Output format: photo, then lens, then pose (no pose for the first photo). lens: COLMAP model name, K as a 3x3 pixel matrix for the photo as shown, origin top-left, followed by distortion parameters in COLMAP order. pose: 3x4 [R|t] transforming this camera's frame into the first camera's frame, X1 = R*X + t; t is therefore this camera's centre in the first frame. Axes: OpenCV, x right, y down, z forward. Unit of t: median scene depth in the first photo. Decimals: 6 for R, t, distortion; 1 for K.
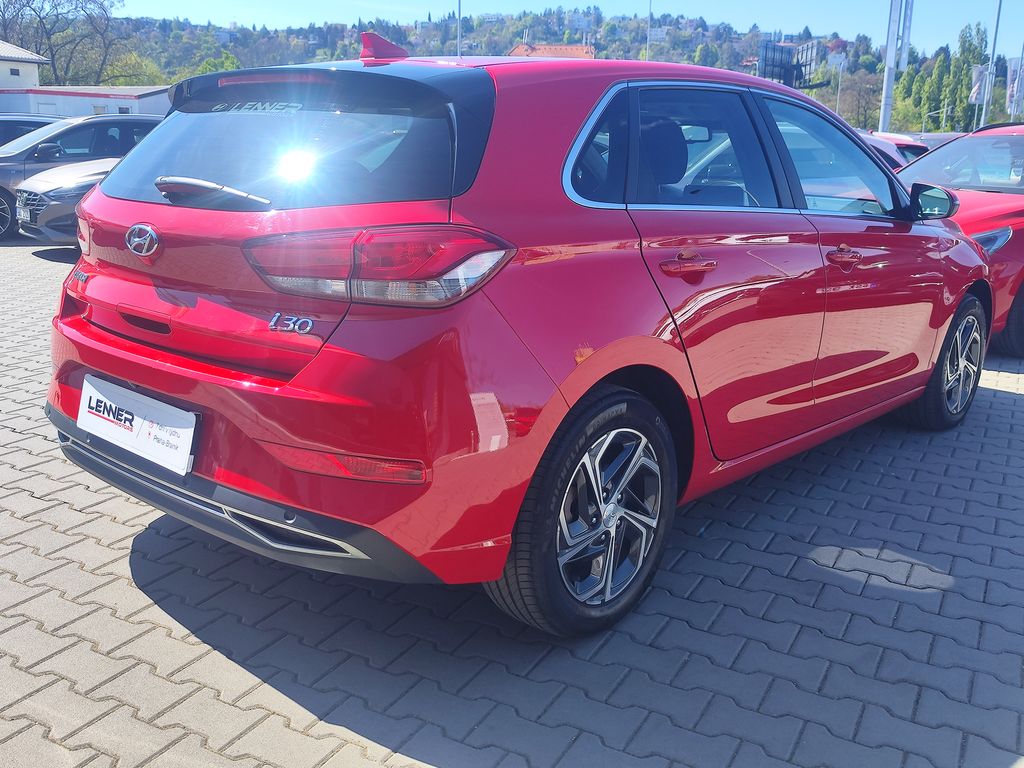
lens RADIAL K [[976.5, 0, 512.0], [0, 976.5, 384.0], [0, 0, 1]] dist [0.008286, -0.012745]
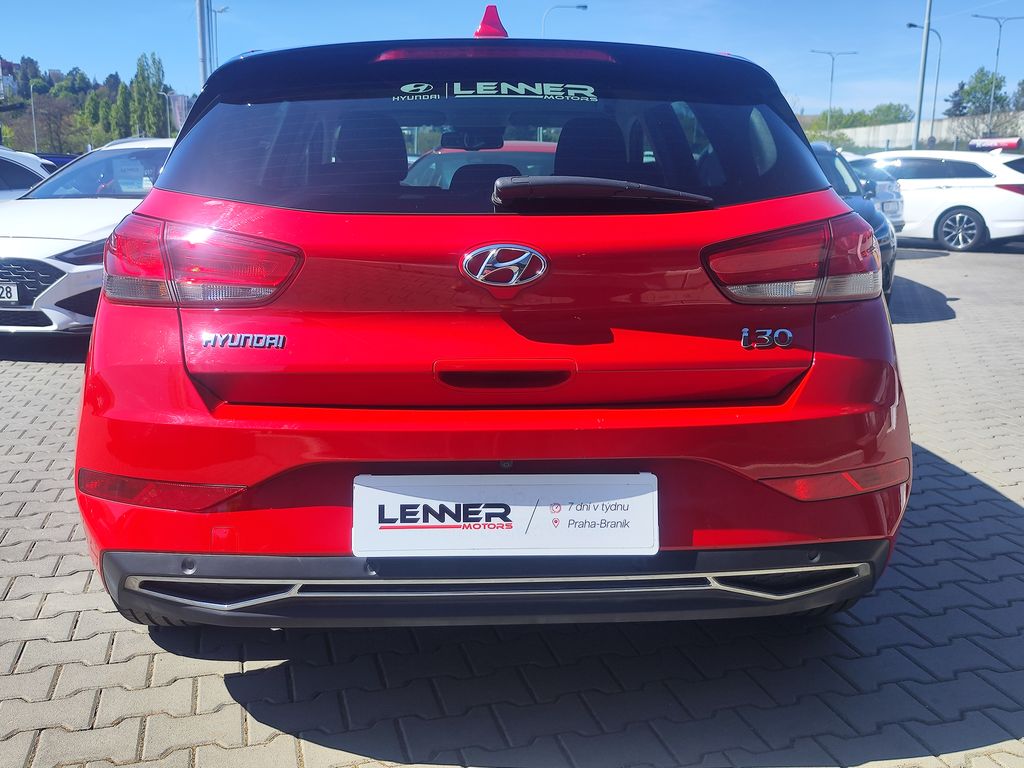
lens RADIAL K [[976.5, 0, 512.0], [0, 976.5, 384.0], [0, 0, 1]] dist [0.008286, -0.012745]
pose [[0.719376, -0.165742, 0.674557, -0.833371], [0.182230, 0.982133, 0.046976, -0.087915], [-0.670291, 0.089131, 0.736726, 0.440823]]
